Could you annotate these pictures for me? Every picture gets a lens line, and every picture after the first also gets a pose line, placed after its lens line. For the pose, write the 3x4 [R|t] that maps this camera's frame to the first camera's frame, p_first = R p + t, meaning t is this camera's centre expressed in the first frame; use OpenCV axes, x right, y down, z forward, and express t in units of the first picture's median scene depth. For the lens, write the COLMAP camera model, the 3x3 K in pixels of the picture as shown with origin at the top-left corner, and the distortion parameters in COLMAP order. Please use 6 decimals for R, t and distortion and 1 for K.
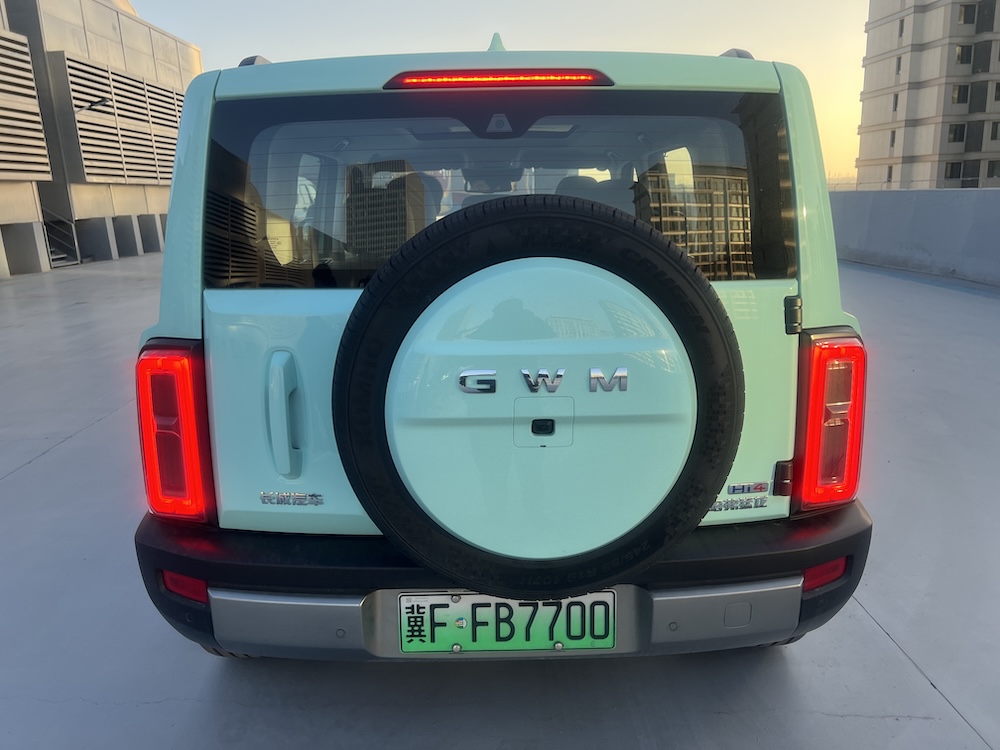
lens RADIAL K [[777.3, 0, 494.3], [0, 777.3, 376.7], [0, 0, 1]] dist [0.008060, -0.001222]
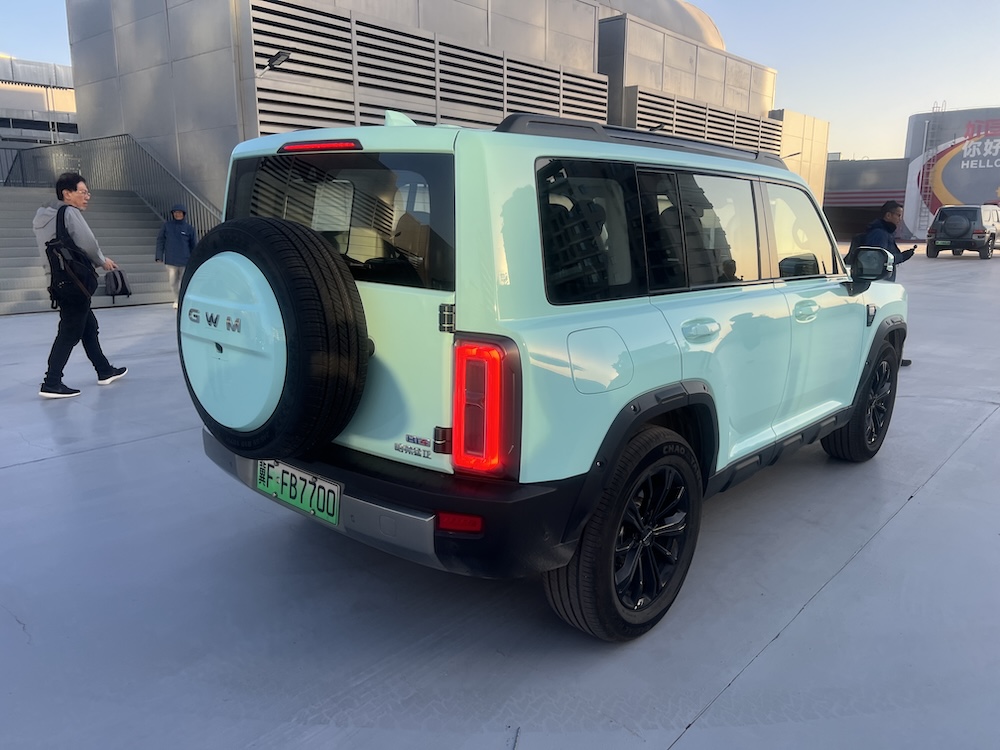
lens RADIAL K [[762.4, 0, 502.9], [0, 762.4, 370.1], [0, 0, 1]] dist [0.075302, -0.093055]
pose [[0.745687, 0.176083, -0.642609, 1.283776], [-0.190980, 0.980466, 0.047046, -0.069644], [0.638340, 0.087644, 0.764749, 0.062593]]
